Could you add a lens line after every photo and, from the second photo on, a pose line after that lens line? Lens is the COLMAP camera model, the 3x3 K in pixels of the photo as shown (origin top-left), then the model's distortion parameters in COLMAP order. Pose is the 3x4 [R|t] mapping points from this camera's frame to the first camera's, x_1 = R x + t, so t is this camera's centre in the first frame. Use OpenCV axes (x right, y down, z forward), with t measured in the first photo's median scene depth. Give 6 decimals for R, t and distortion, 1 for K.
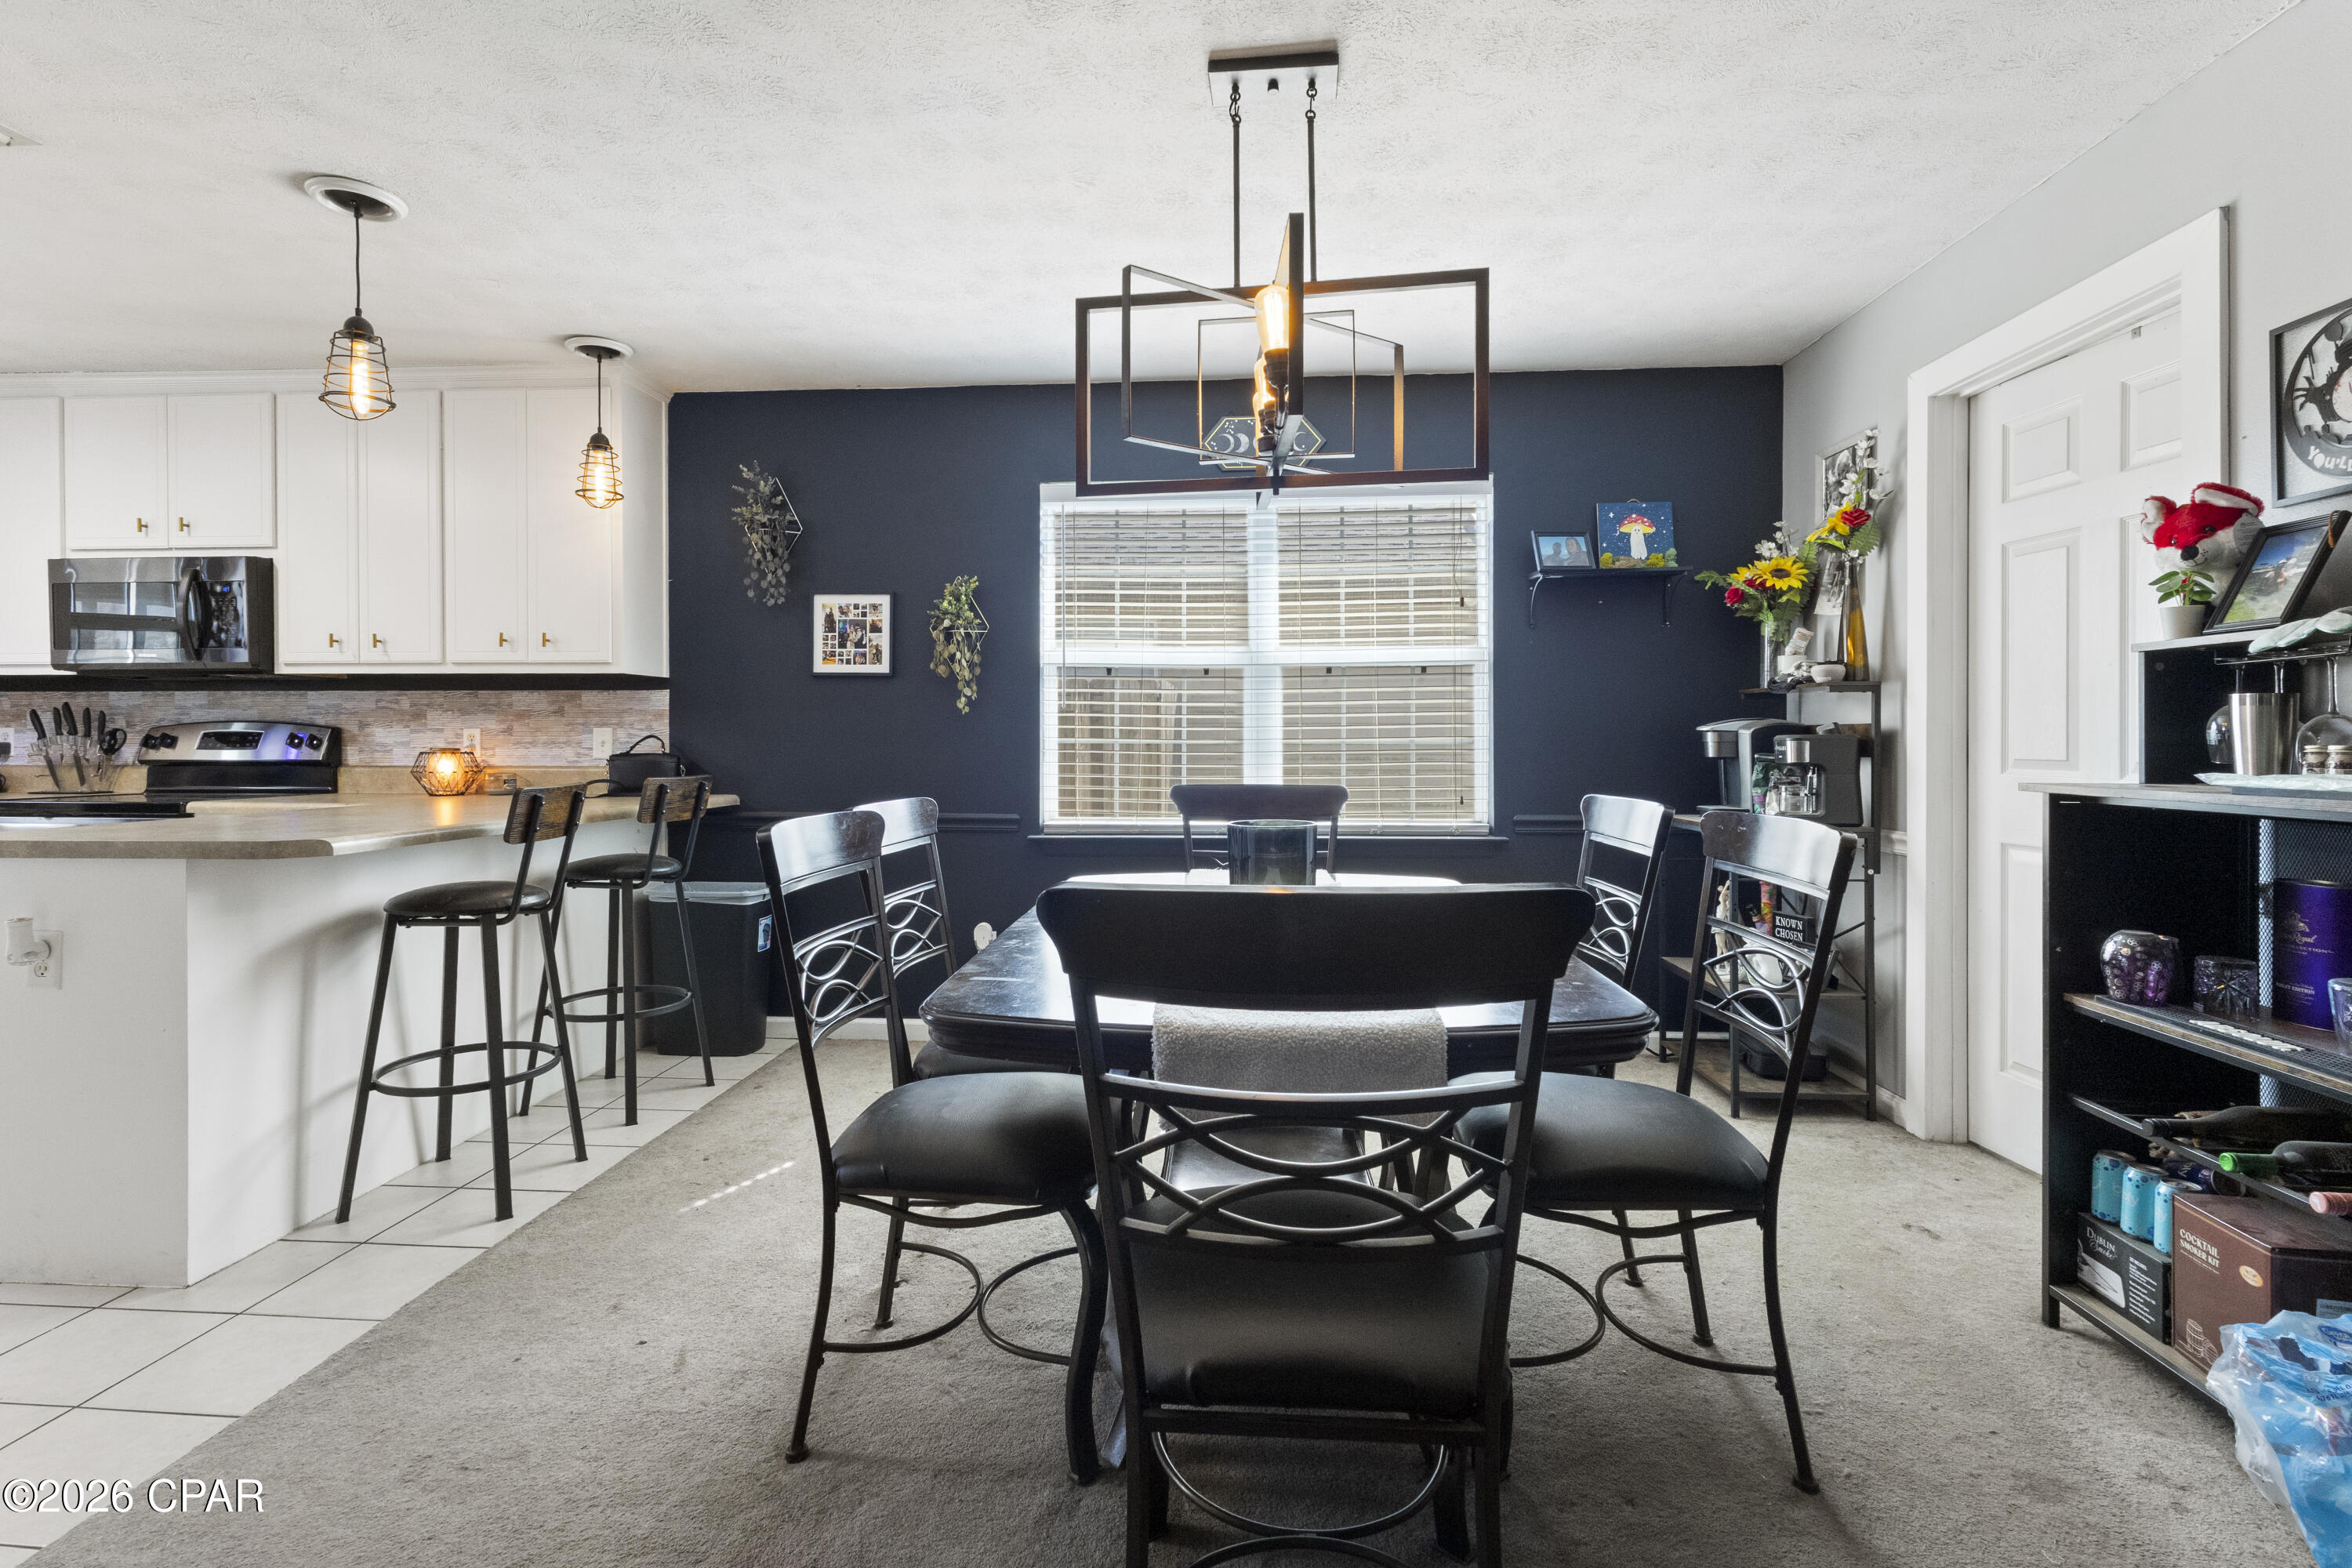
lens RADIAL K [[1105.1, 0, 1174.9], [0, 1105.1, 750.7], [0, 0, 1]] dist [-0.000881, 0.002221]
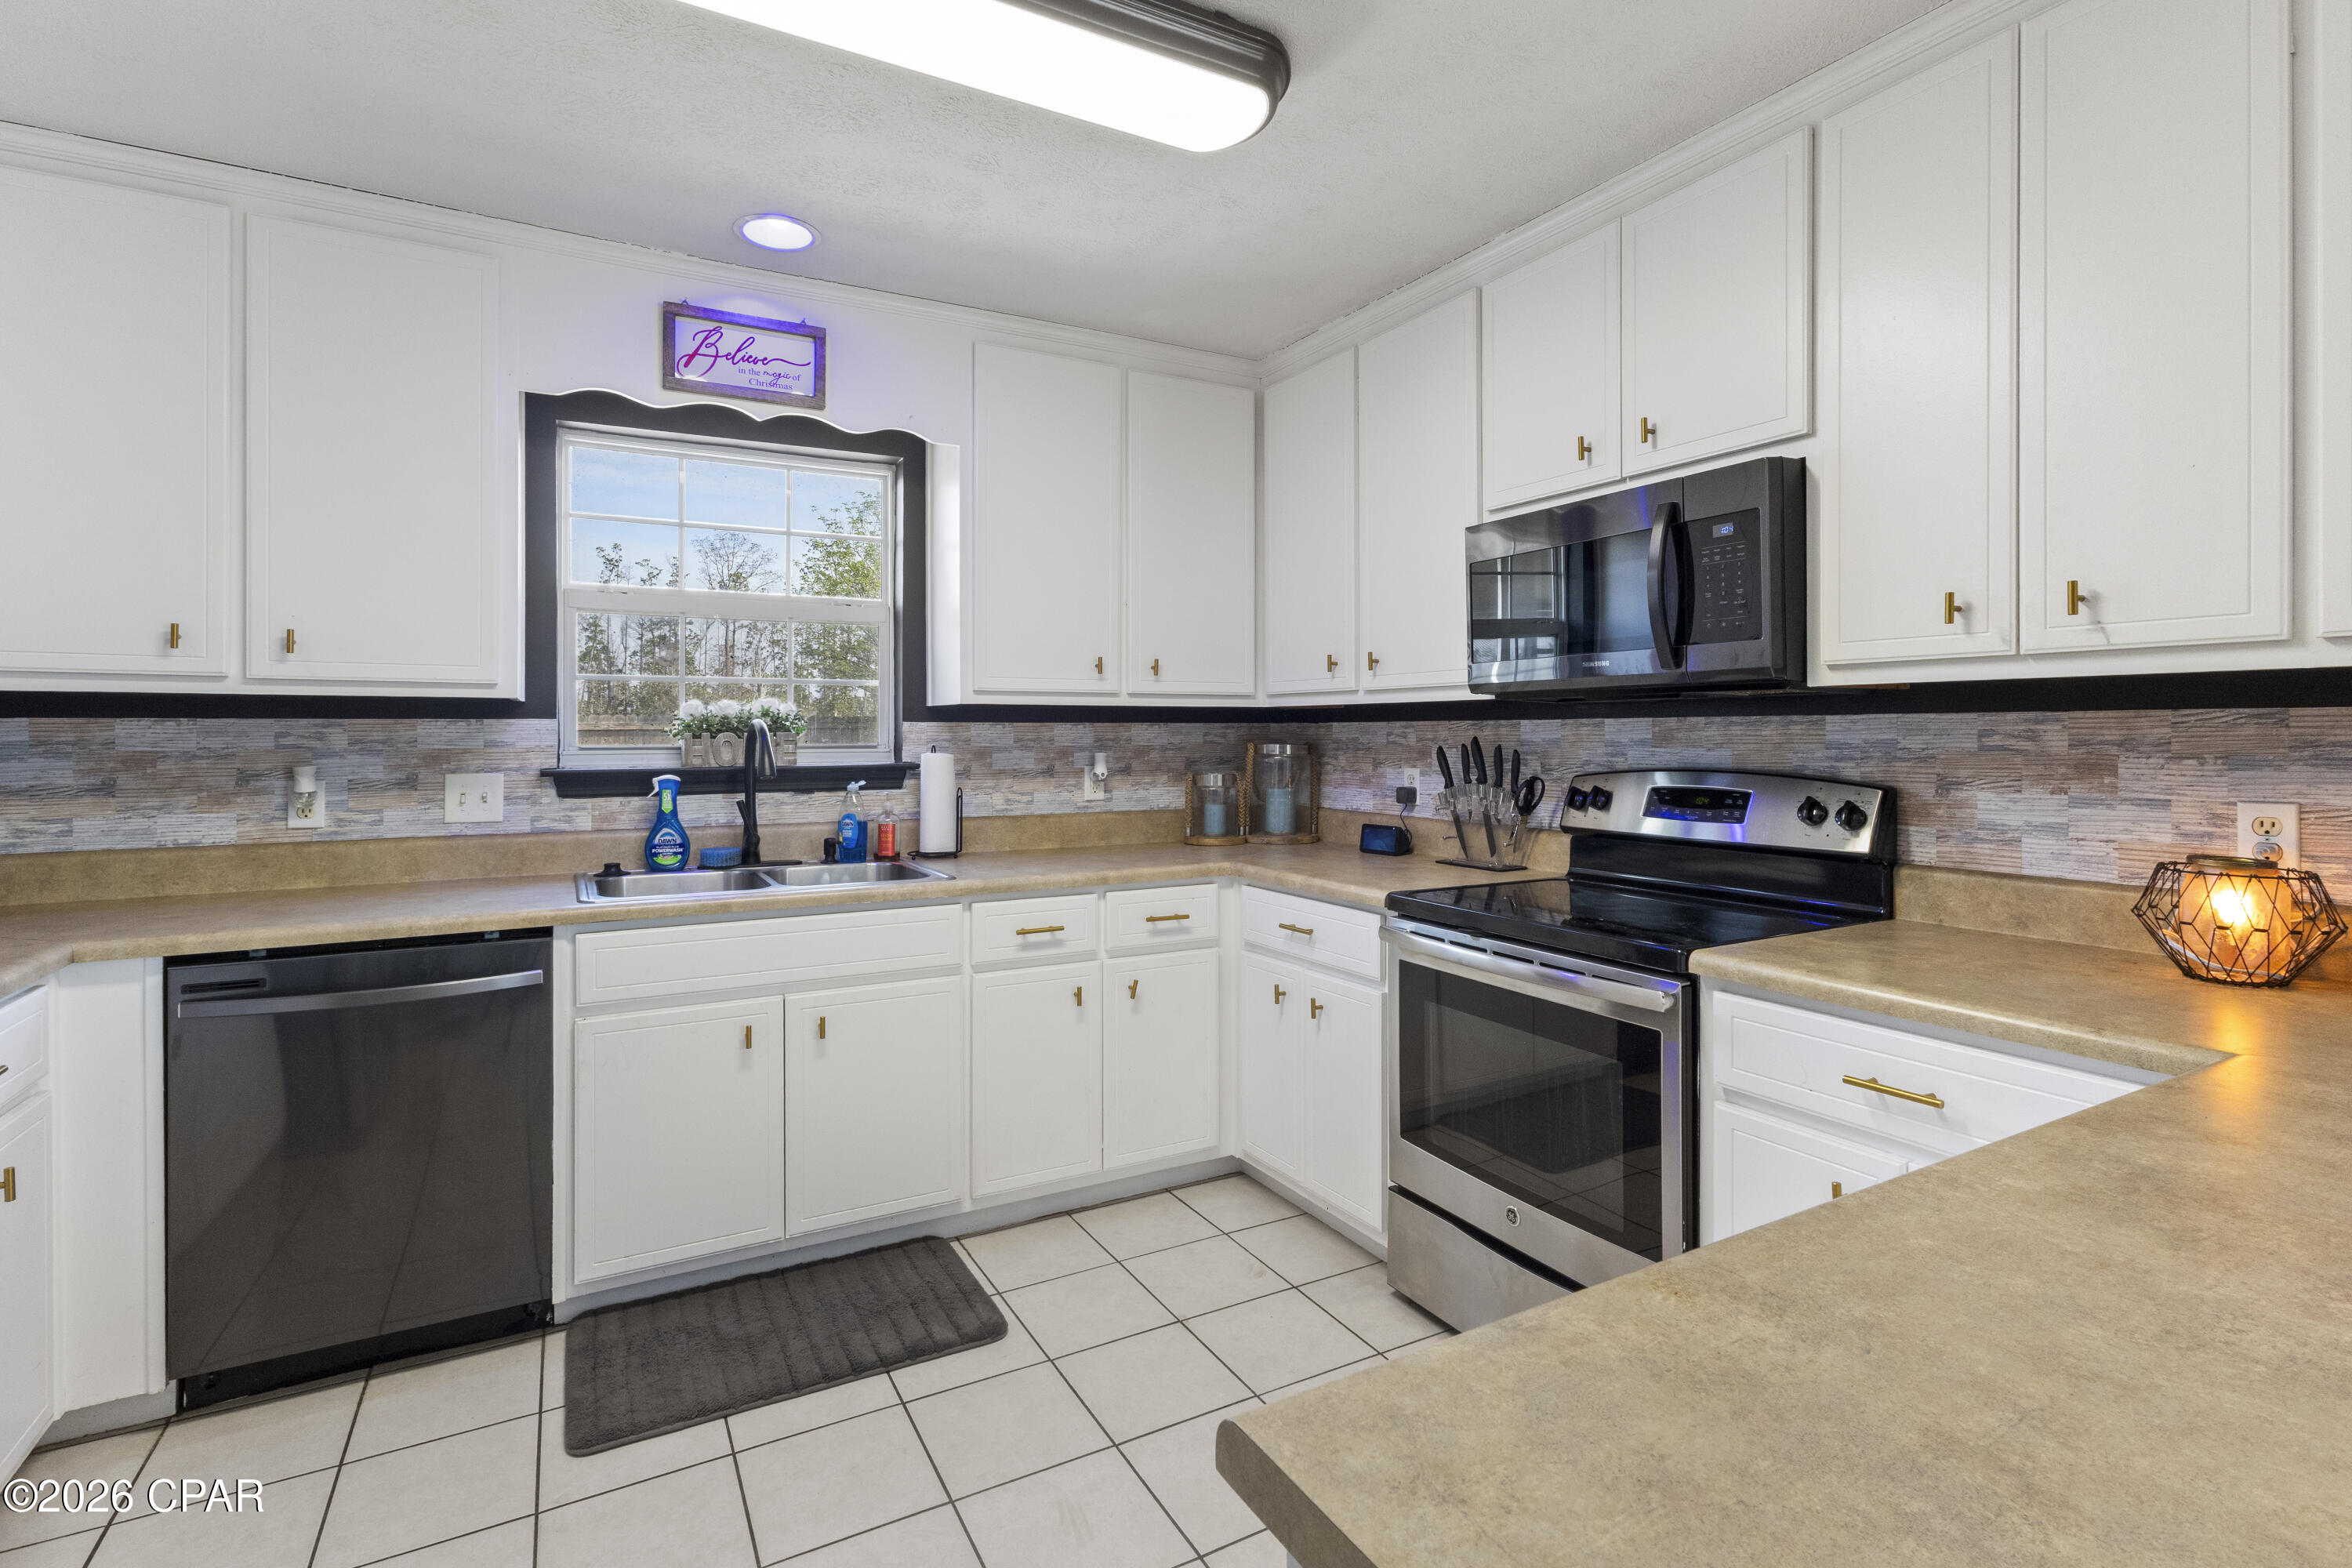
lens RADIAL K [[1105.1, 0, 1170.9], [0, 1105.1, 728.2], [0, 0, 1]] dist [-0.000881, 0.002221]
pose [[0.540879, -0.006194, -0.841078, -0.517633], [-0.002049, 0.999960, -0.008682, -0.043109], [0.841098, 0.006419, 0.540845, 0.458287]]
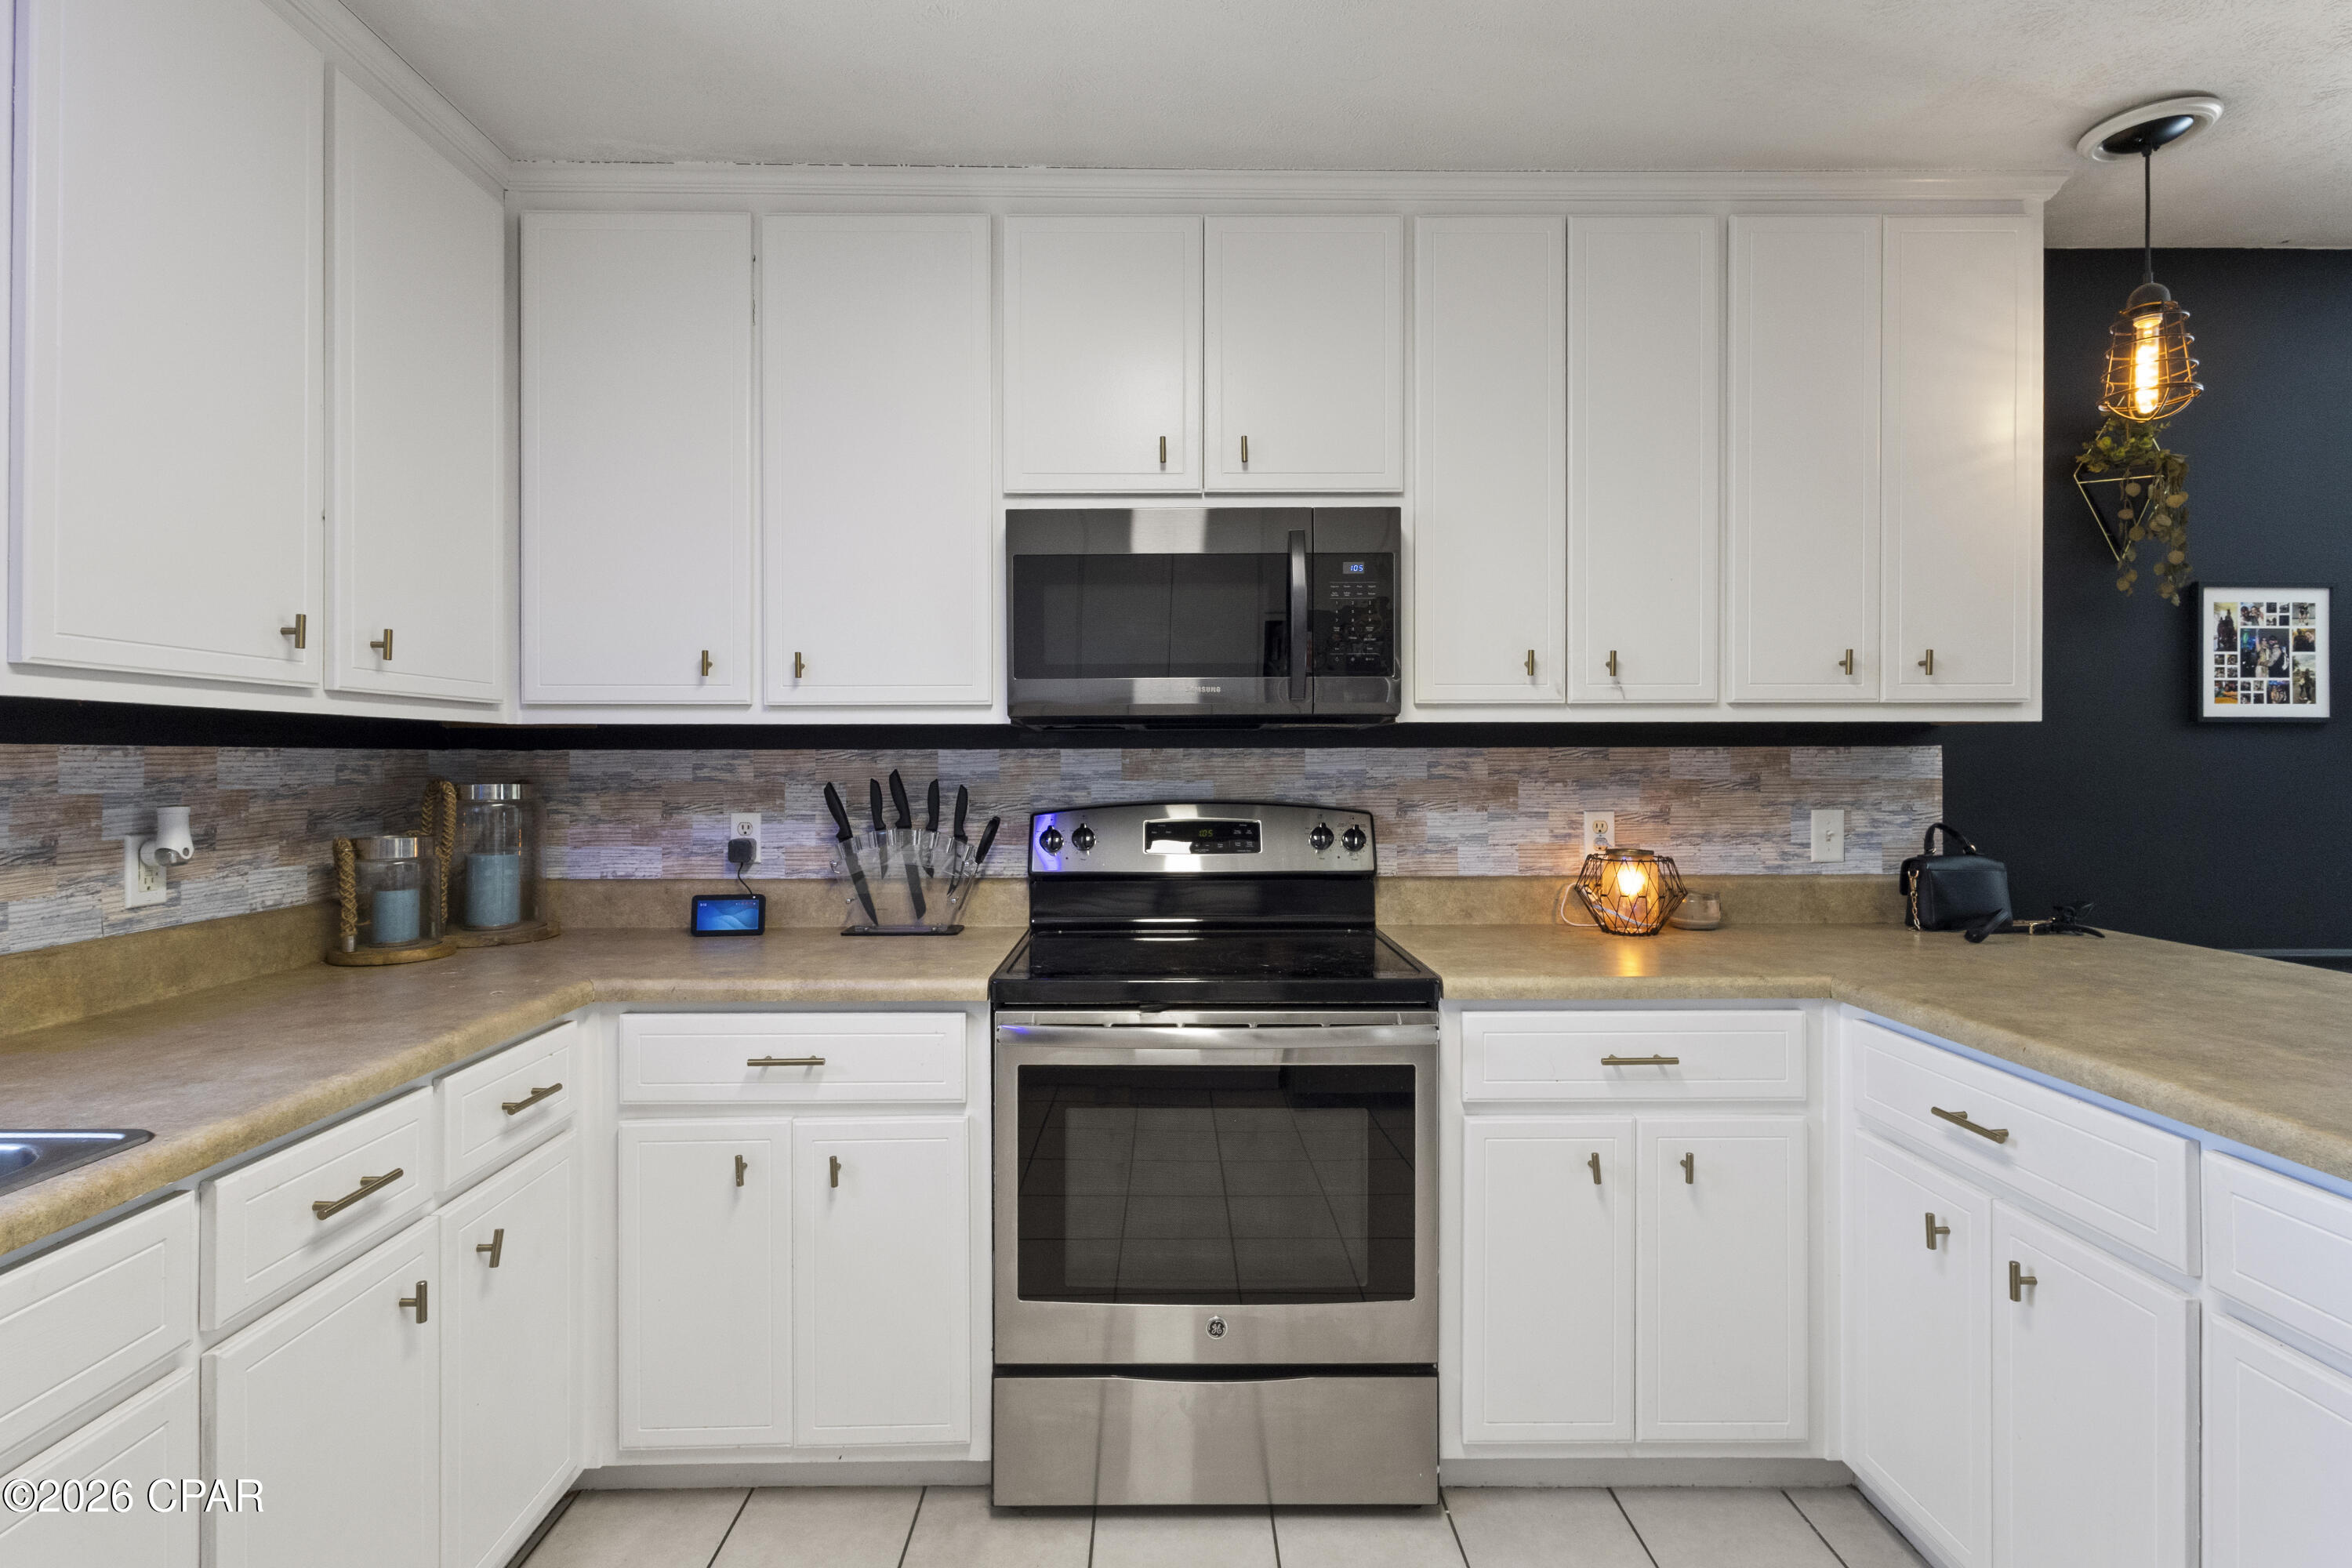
lens RADIAL K [[1105.1, 0, 1169.4], [0, 1105.1, 761.6], [0, 0, 1]] dist [-0.000881, 0.002221]
pose [[0.997471, -0.004093, 0.070955, -0.910511], [0.004636, 0.999961, -0.007495, -0.043732], [-0.070922, 0.007805, 0.997451, 0.431446]]
